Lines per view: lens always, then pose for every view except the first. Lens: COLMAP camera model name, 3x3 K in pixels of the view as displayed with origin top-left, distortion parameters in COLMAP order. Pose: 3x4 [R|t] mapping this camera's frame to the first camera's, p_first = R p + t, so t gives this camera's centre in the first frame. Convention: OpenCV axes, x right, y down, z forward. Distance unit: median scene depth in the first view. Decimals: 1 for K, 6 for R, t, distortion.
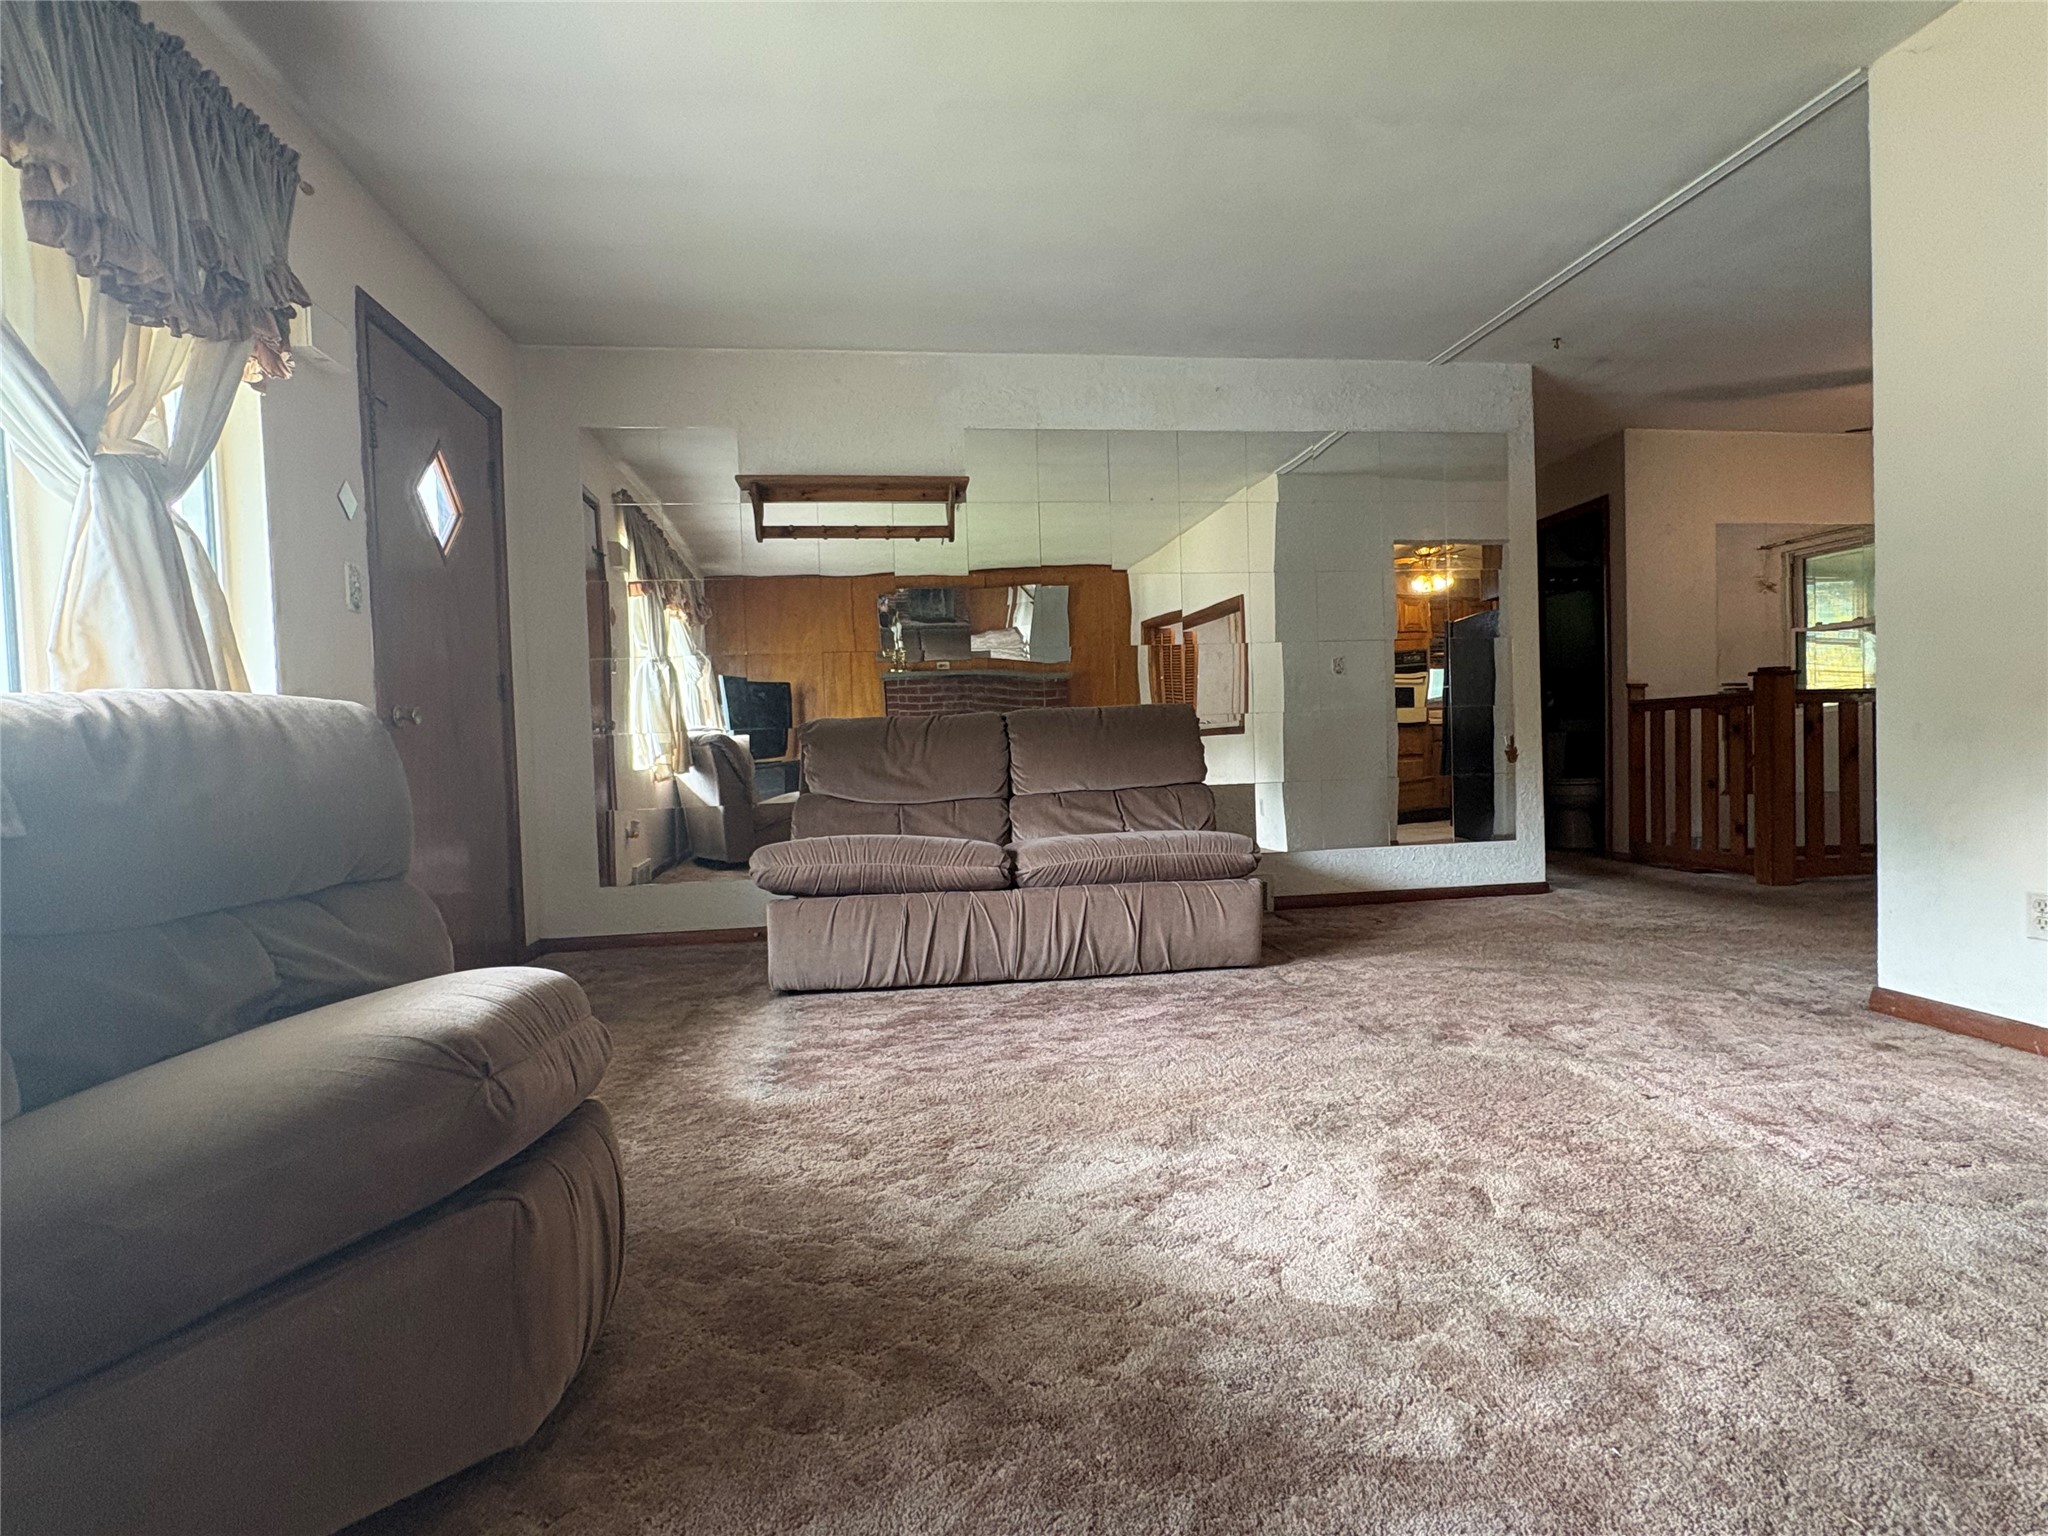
lens RADIAL K [[1036.0, 0, 1024.0], [0, 1036.0, 768.0], [0, 0, 1]] dist [0.002029, 0.000459]
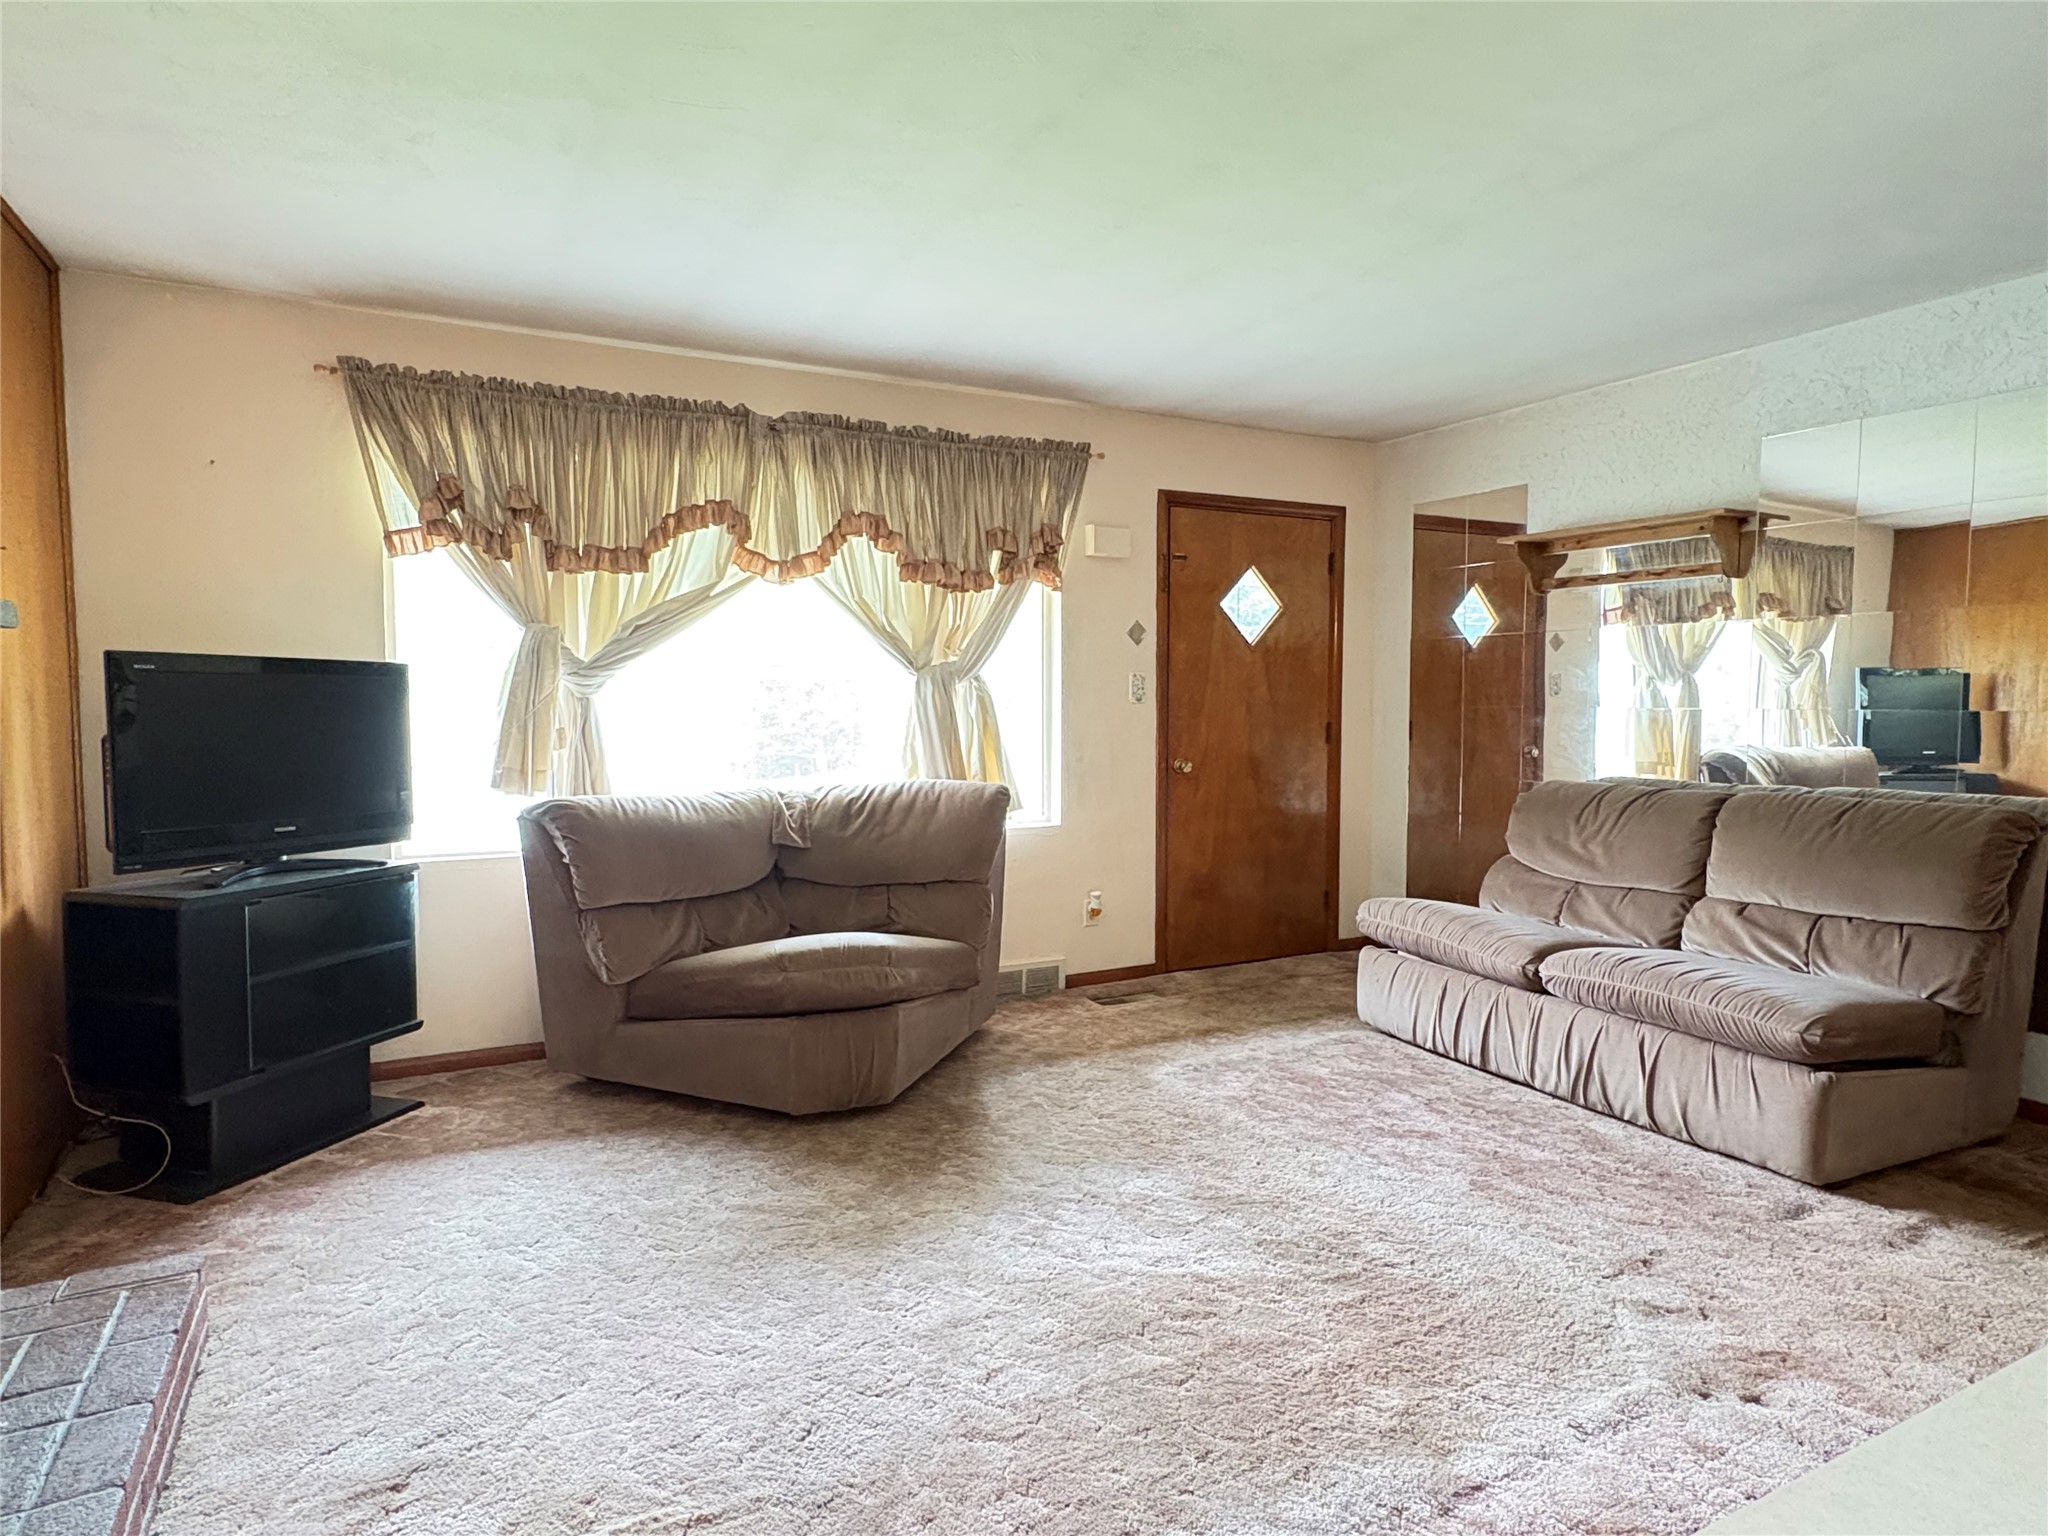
lens RADIAL K [[1163.5, 0, 1024.0], [0, 1163.5, 768.0], [0, 0, 1]] dist [-0.000973, 0.001866]
pose [[0.338094, 0.086878, -0.937094, 0.829271], [-0.038609, 0.996172, 0.078426, -0.157613], [0.940320, 0.009665, 0.340154, 0.198755]]
